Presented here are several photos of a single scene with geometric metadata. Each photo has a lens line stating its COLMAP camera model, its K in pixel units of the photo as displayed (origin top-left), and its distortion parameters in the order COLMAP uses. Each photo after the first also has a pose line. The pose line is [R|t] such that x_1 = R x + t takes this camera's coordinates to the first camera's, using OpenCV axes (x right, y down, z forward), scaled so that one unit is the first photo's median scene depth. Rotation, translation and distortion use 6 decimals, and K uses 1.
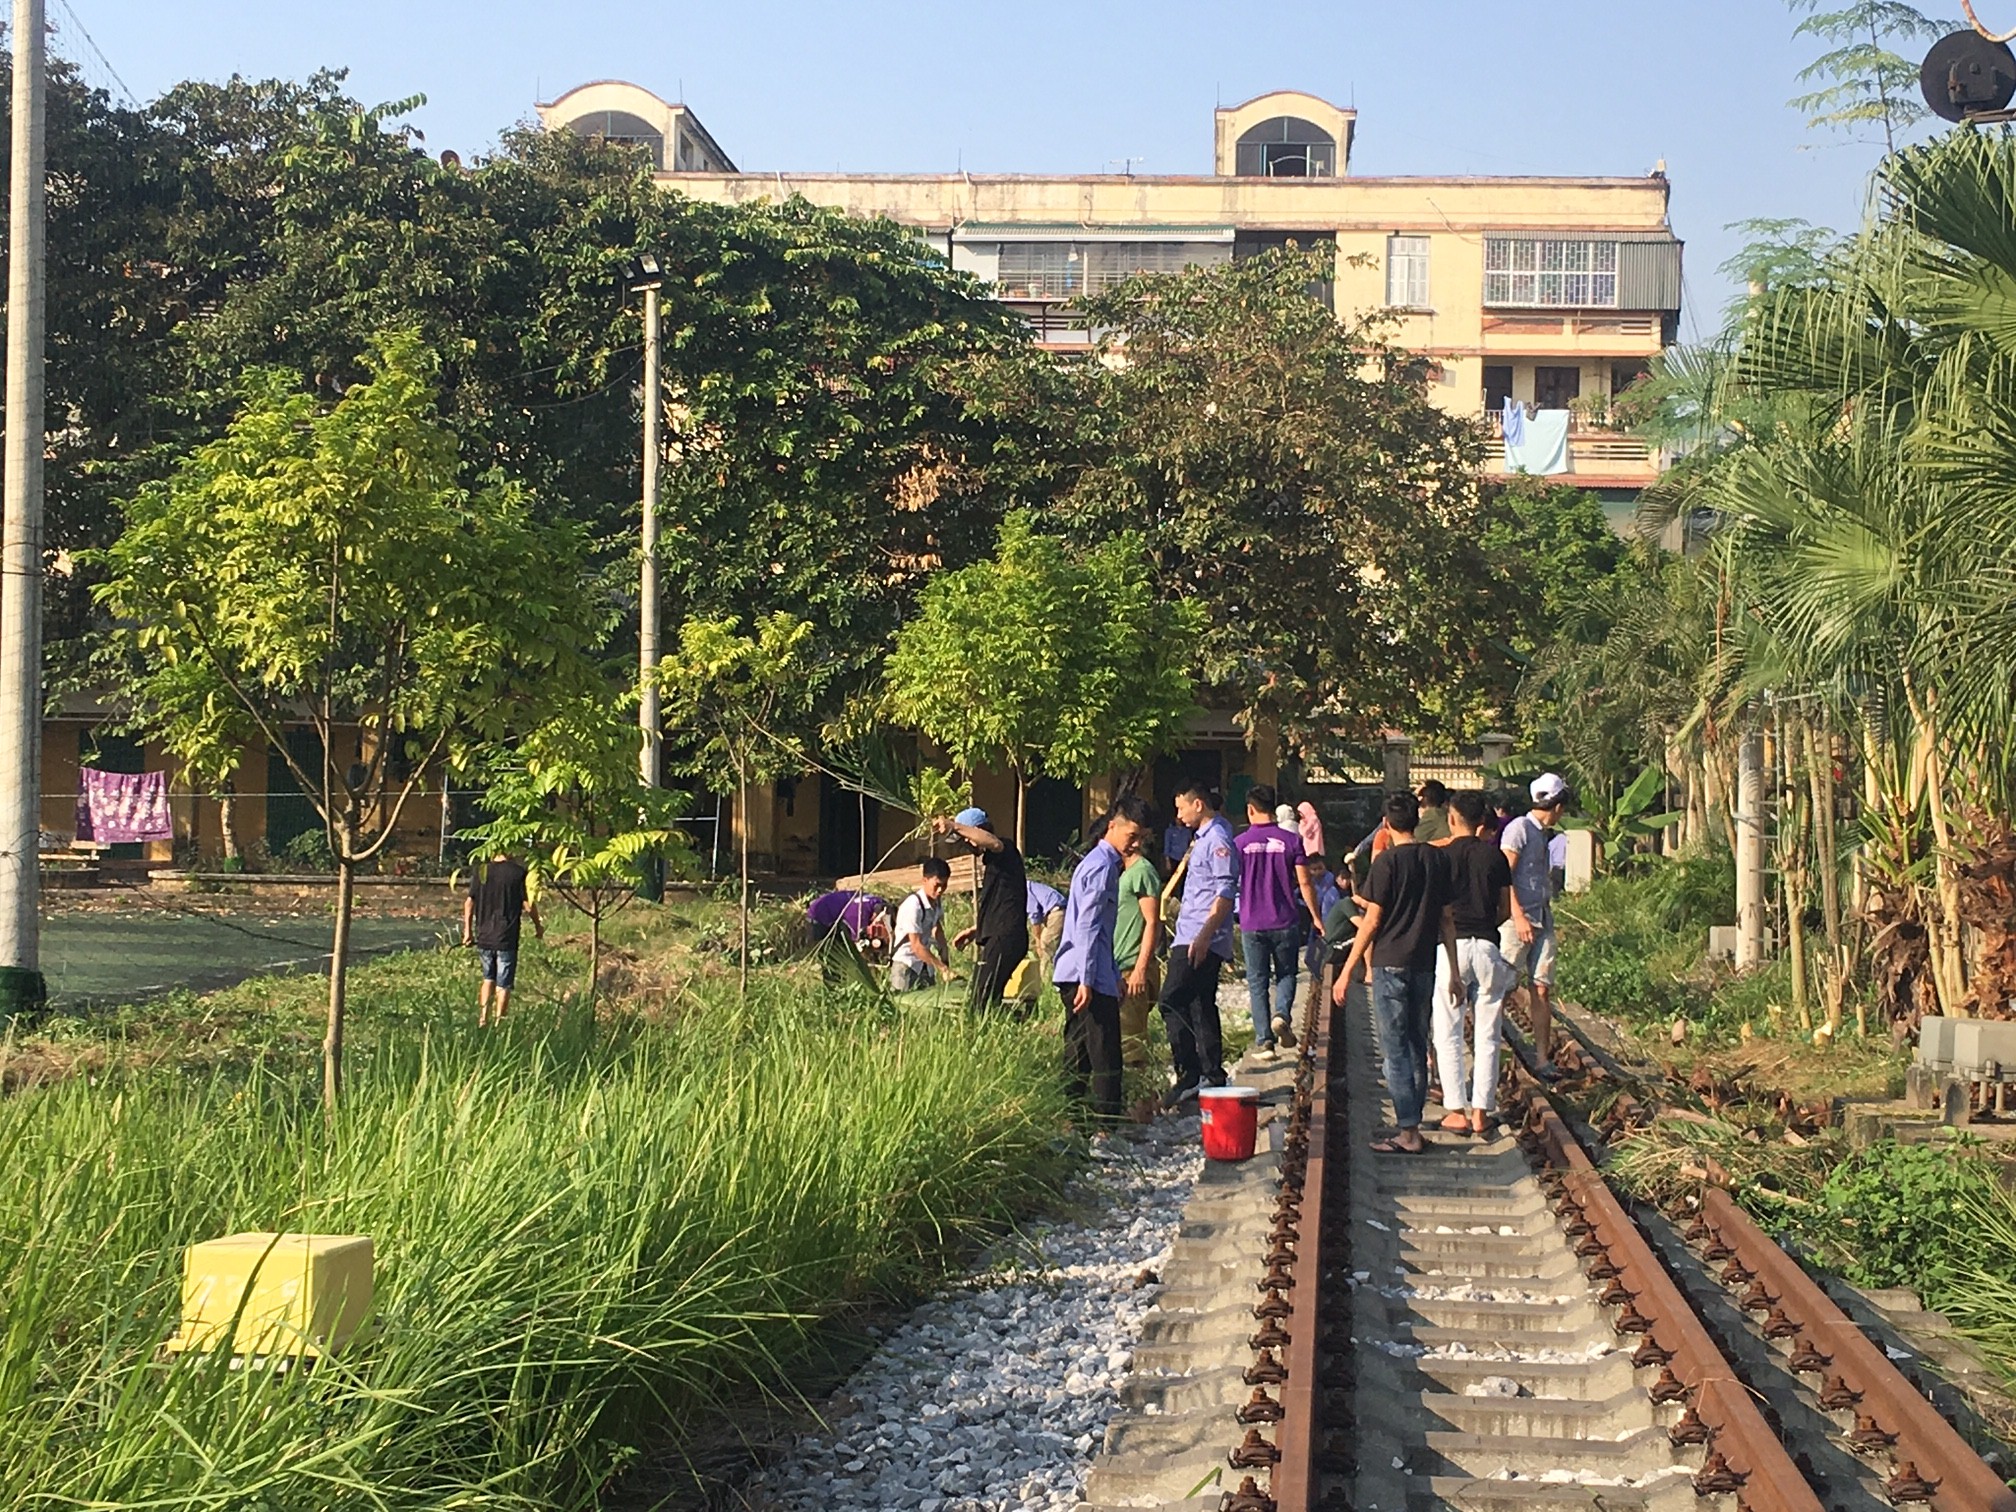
lens RADIAL K [[3365.8, 0, 1011.6], [0, 3365.8, 753.0], [0, 0, 1]] dist [0.056981, 0.000000]
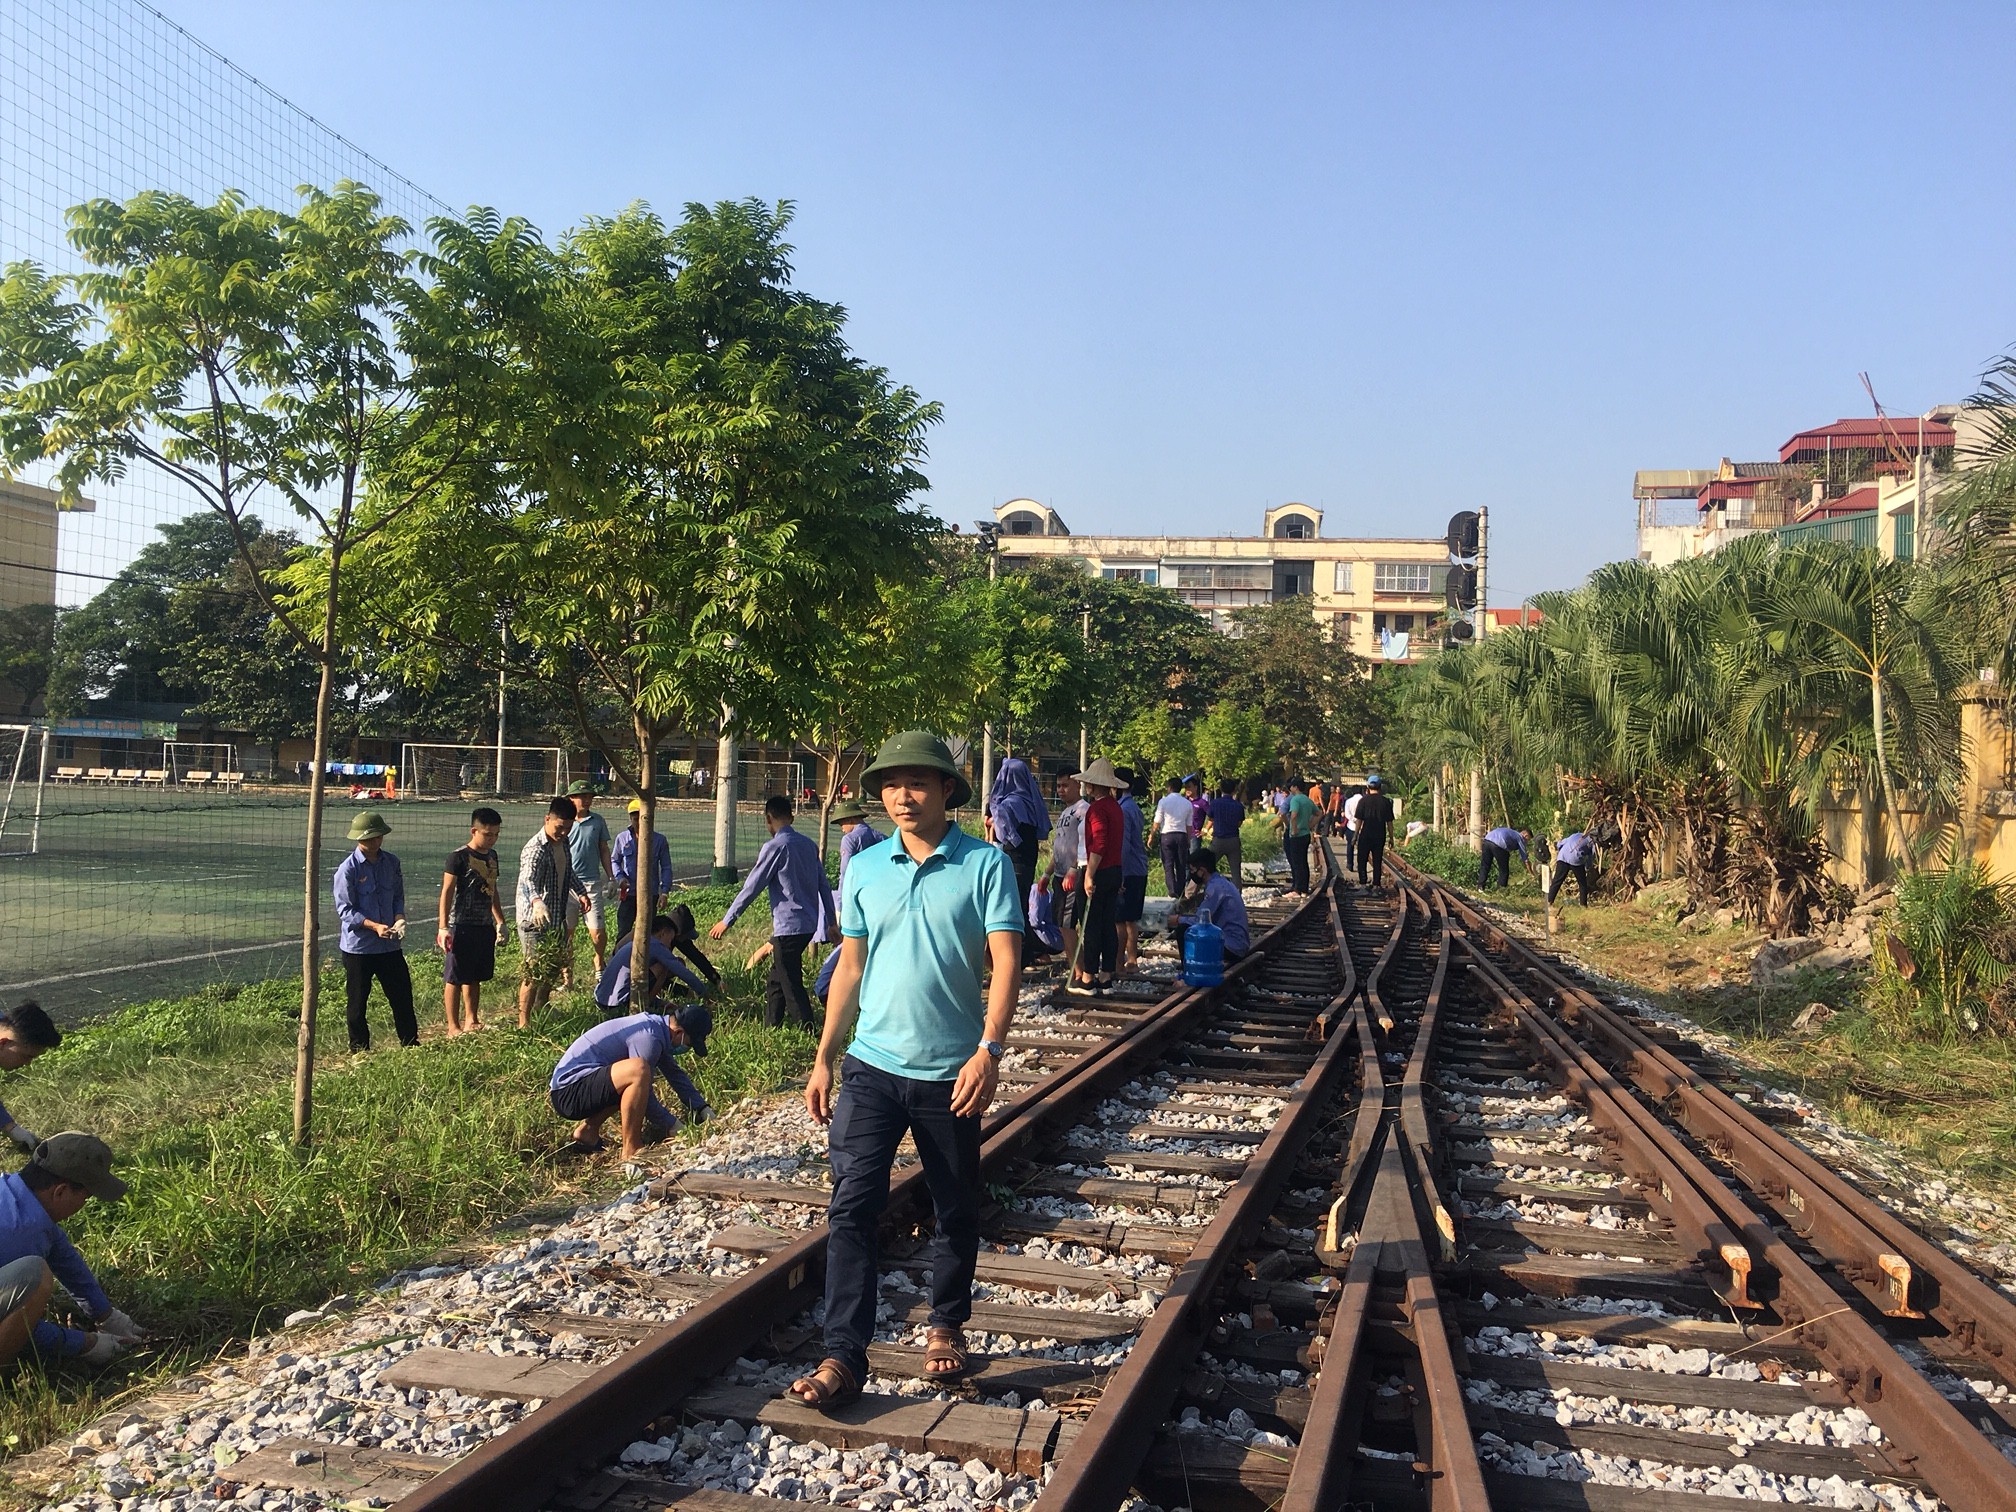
lens RADIAL K [[1688.6, 0, 1009.5], [0, 1688.6, 767.0], [0, 0, 1]] dist [0.056097, 0.000921]
pose [[0.996968, 0.014309, -0.076483, -0.036293], [-0.014186, 0.999897, 0.002147, -0.002117], [0.076506, -0.001055, 0.997069, -0.313686]]
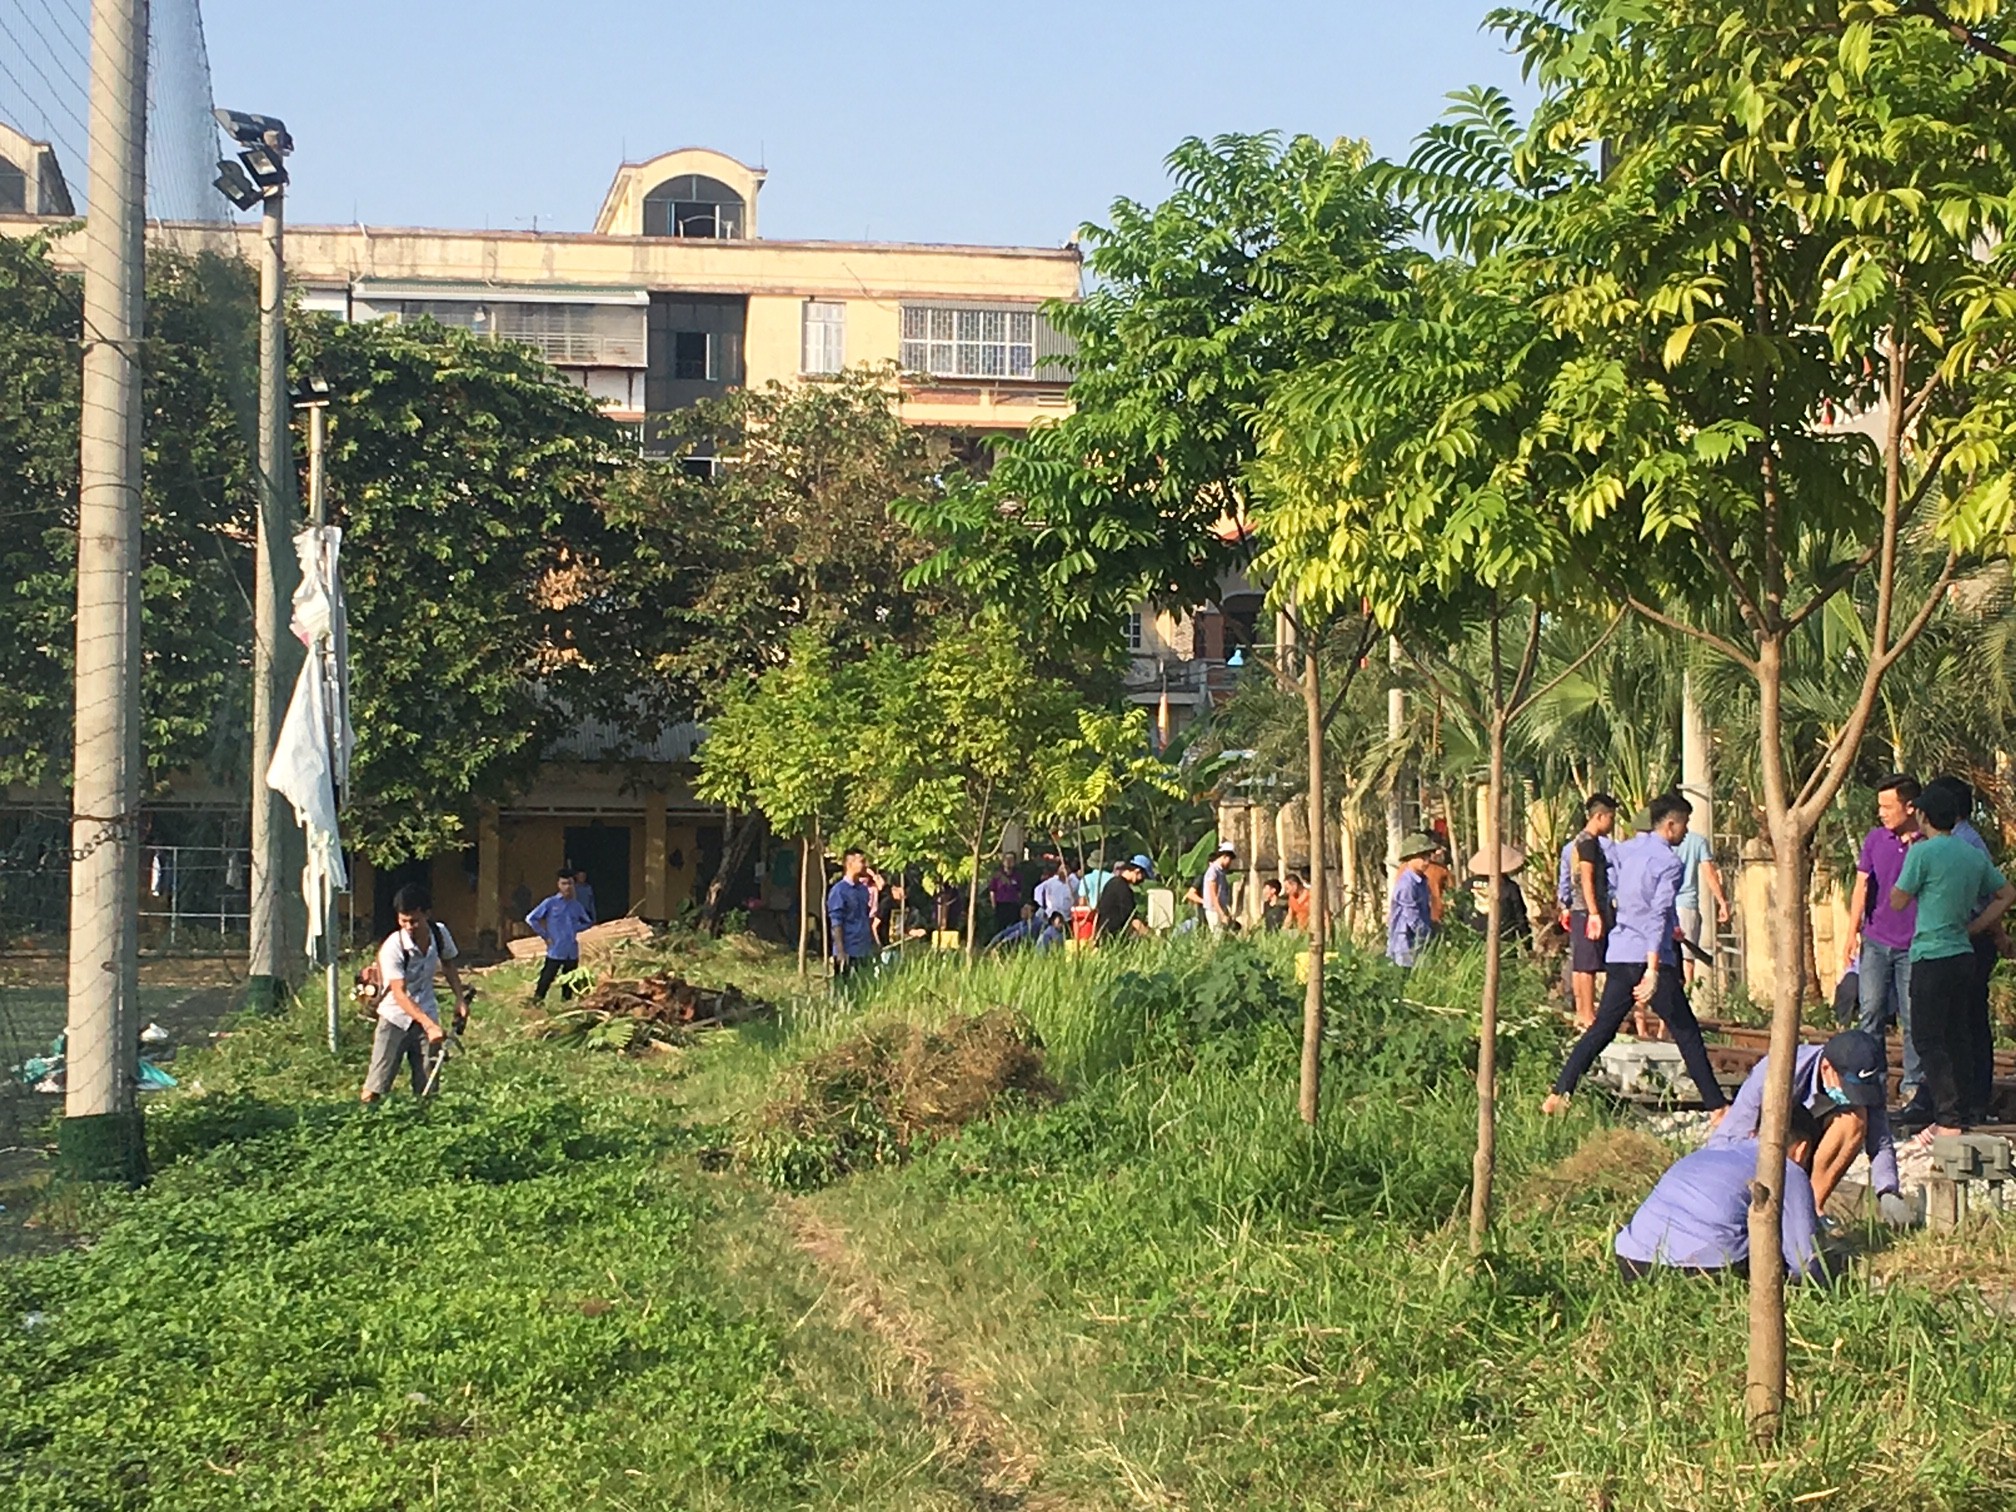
lens RADIAL K [[4241.1, 0, 1012.3], [0, 4241.1, 756.1], [0, 0, 1]] dist [0.071010, 0.000000]
pose [[0.975231, -0.005051, 0.221129, -0.119967], [0.009647, 0.999759, -0.019709, 0.003187], [-0.220976, 0.021354, 0.975045, -0.243478]]
